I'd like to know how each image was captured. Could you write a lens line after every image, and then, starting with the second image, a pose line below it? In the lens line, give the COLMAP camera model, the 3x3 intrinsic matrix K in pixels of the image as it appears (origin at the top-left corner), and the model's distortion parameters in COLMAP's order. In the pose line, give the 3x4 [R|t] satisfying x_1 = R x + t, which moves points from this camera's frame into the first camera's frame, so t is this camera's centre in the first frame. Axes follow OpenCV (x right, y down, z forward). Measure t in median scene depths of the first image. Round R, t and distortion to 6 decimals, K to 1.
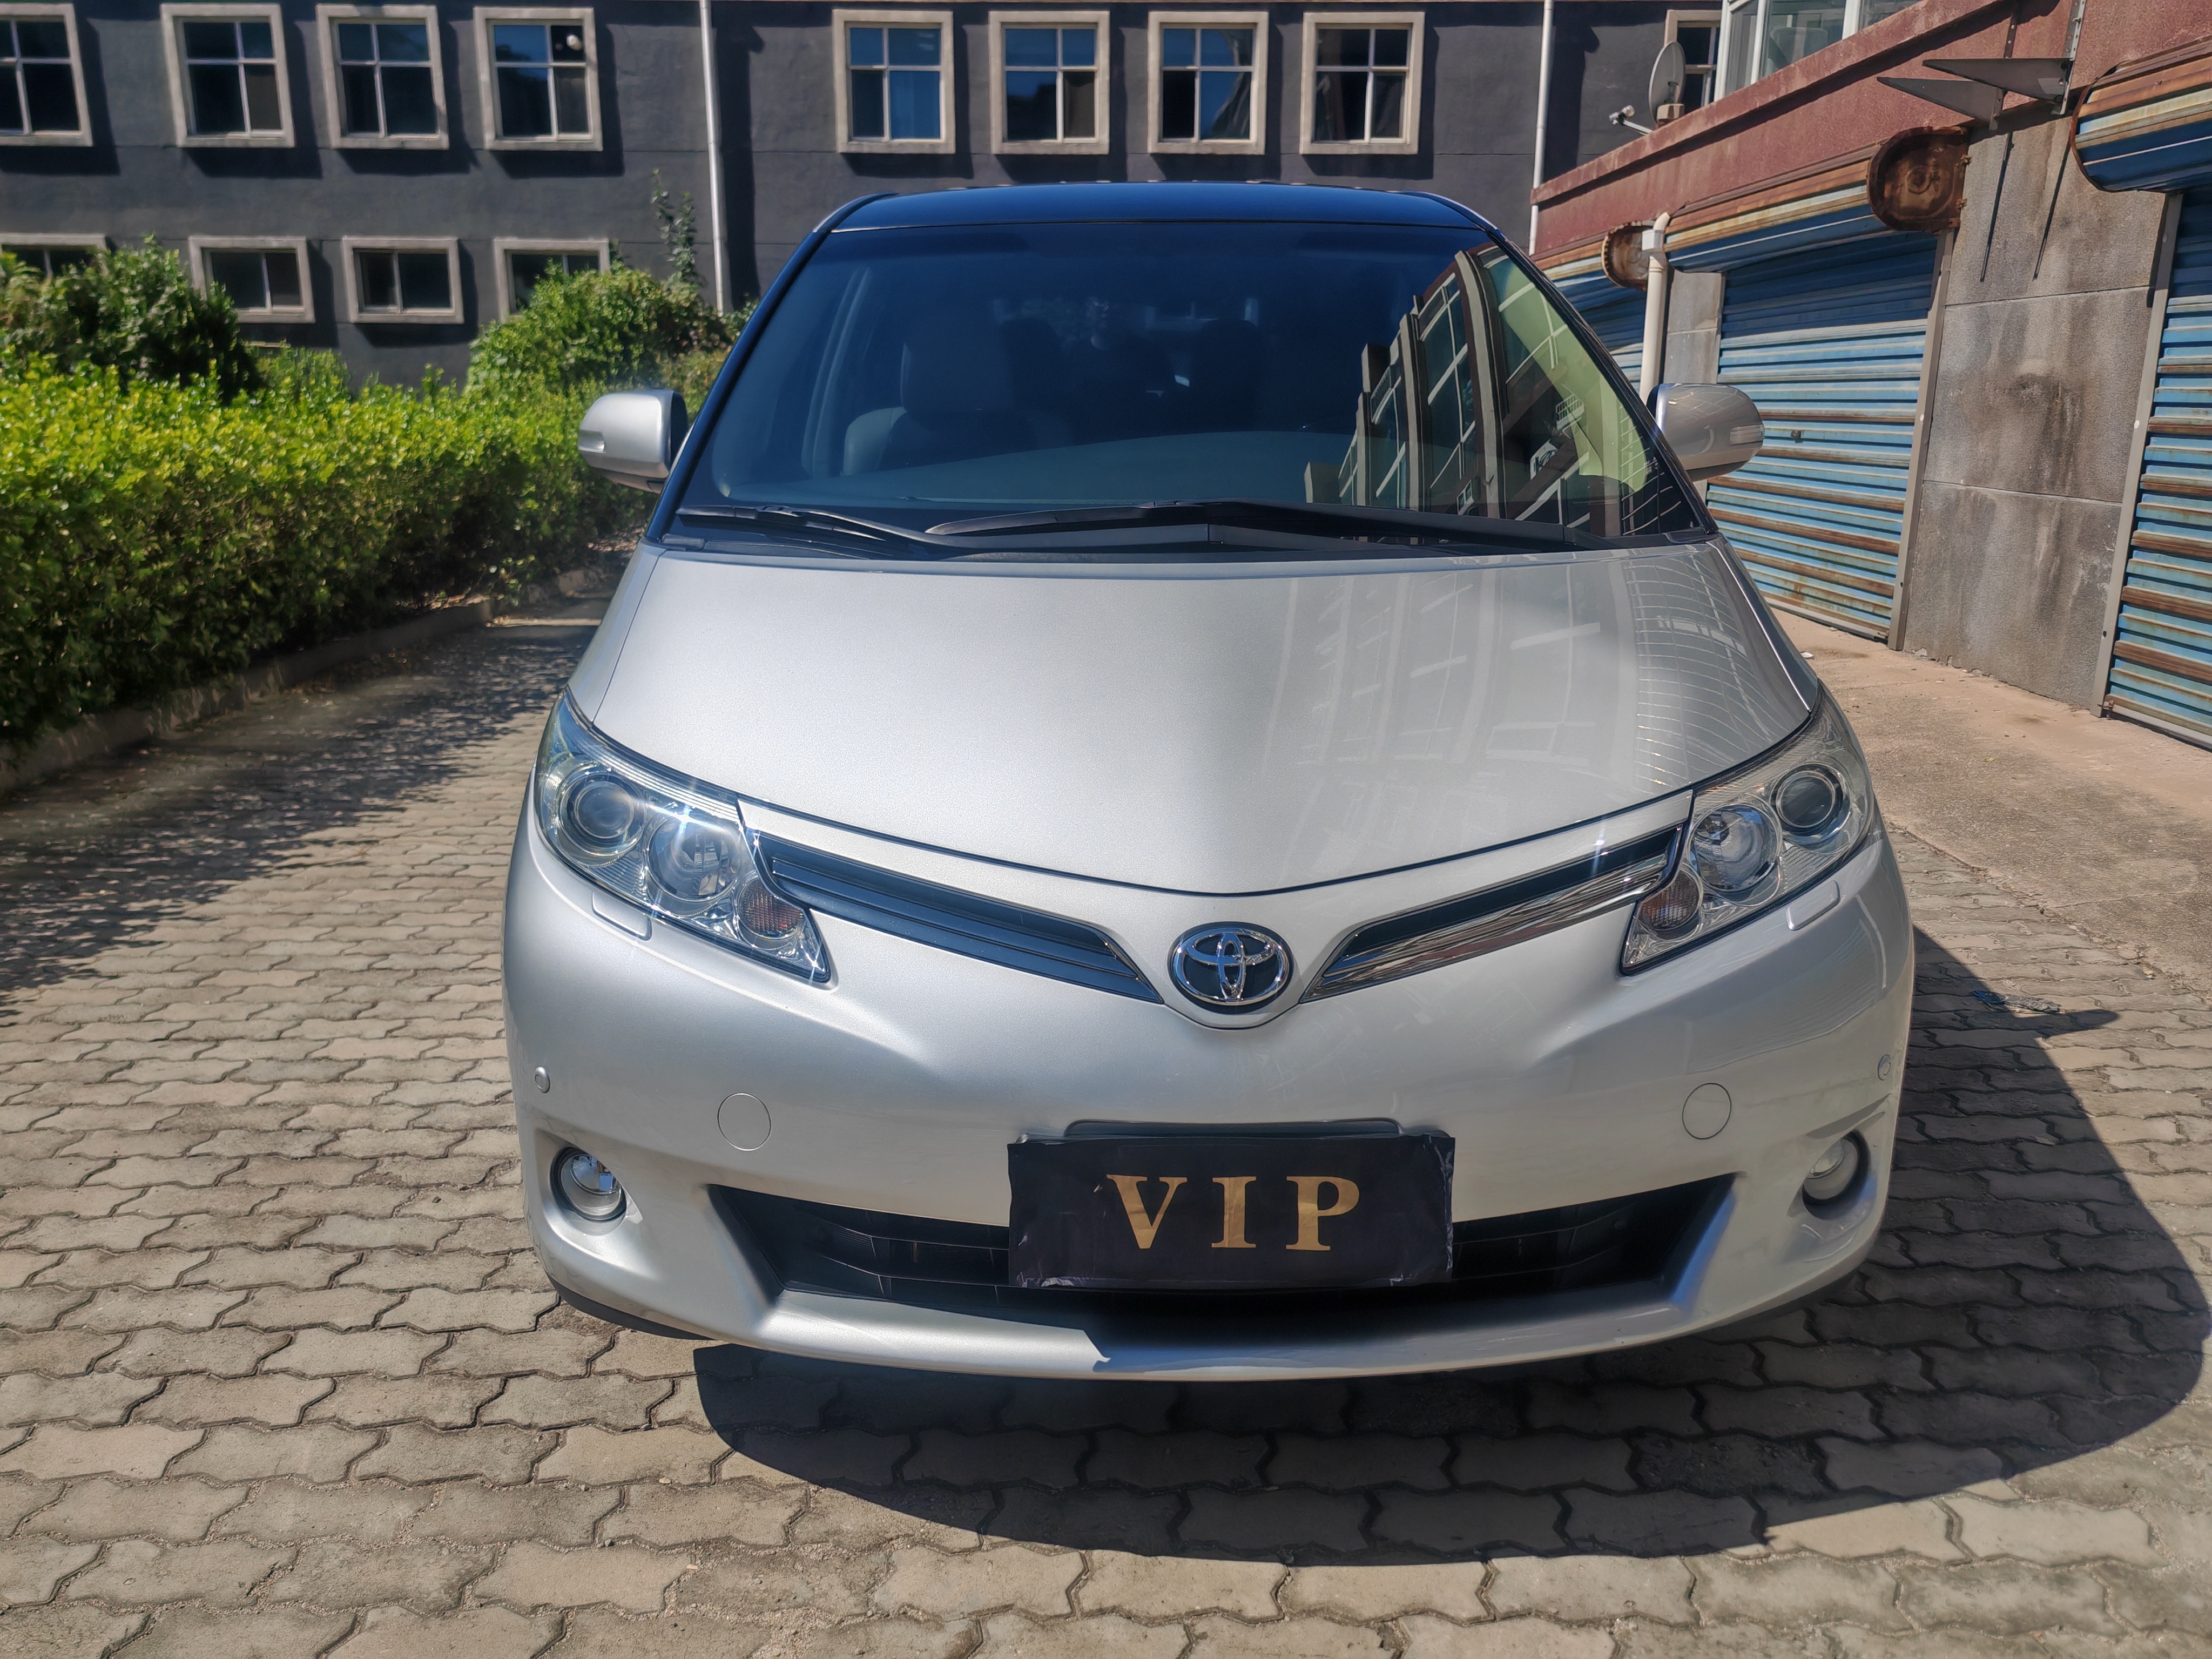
lens RADIAL K [[1692.7, 0, 1102.0], [0, 1692.7, 821.1], [0, 0, 1]] dist [0.045063, -0.037184]
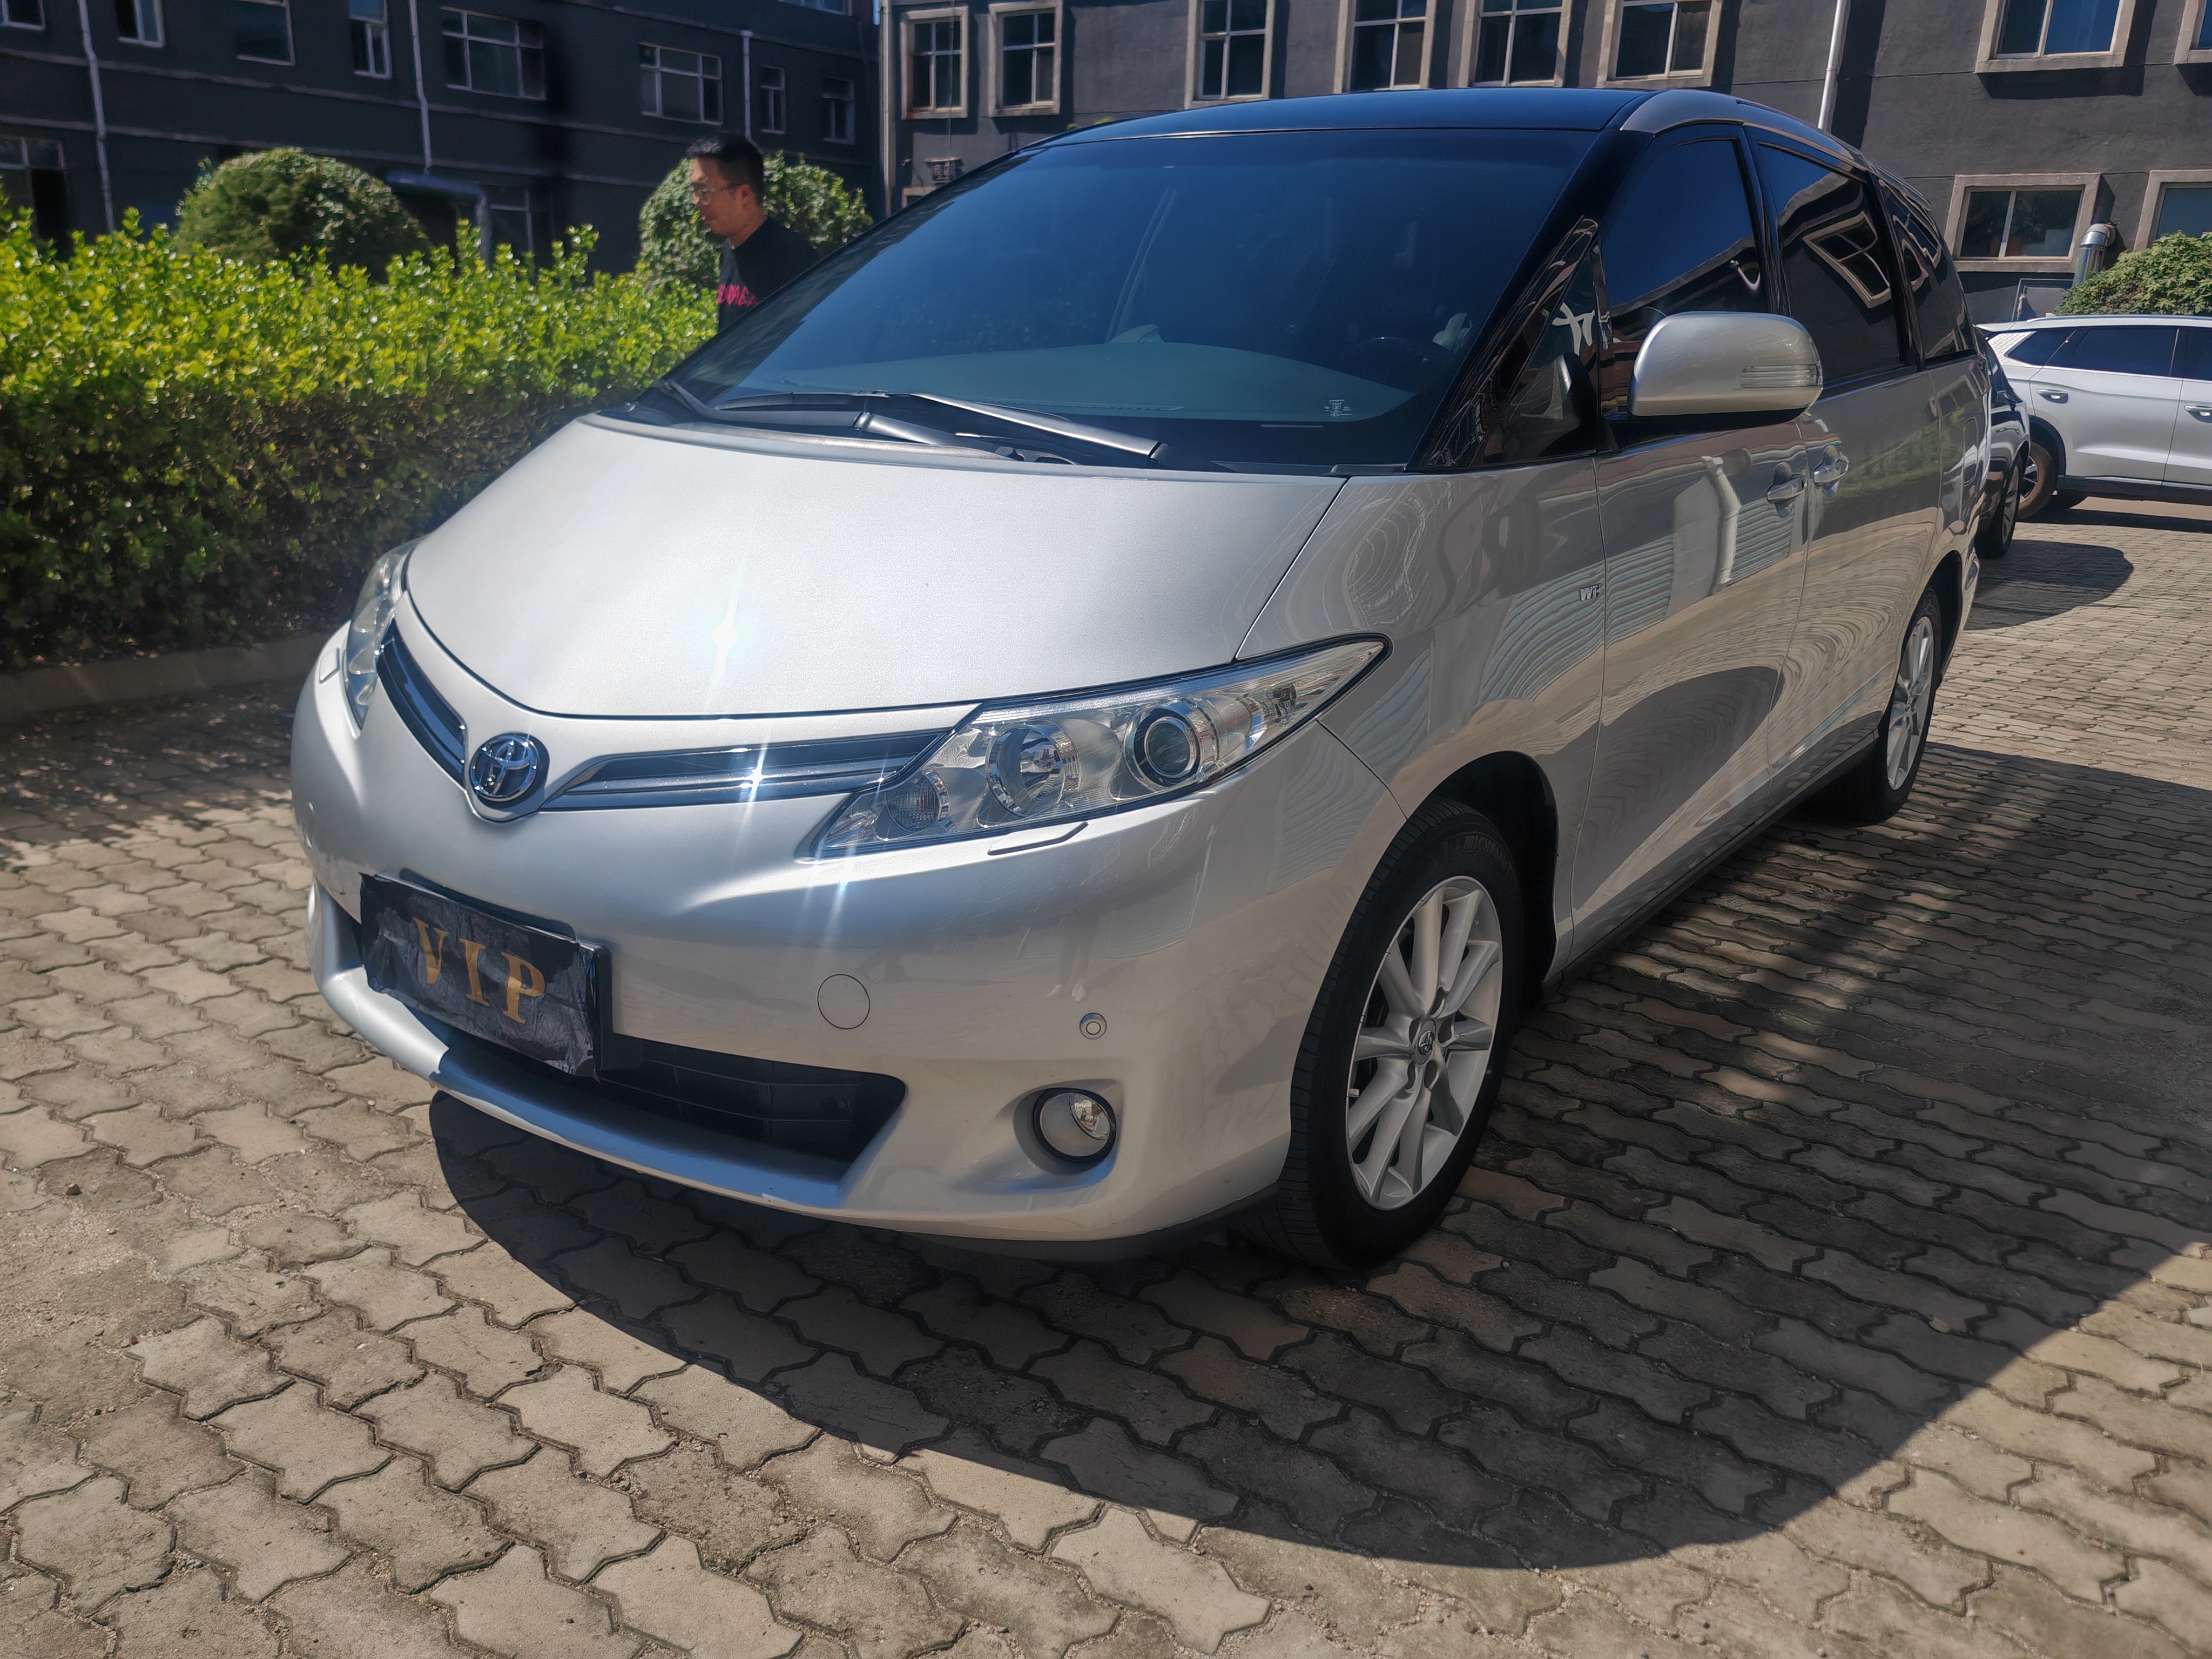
lens RADIAL K [[1692.7, 0, 1106.3], [0, 1692.7, 834.0], [0, 0, 1]] dist [0.045063, -0.037184]
pose [[0.804769, 0.199960, -0.558895, 0.887041], [-0.179933, 0.979430, 0.091328, -0.041611], [0.565660, 0.027065, 0.824194, 0.218772]]
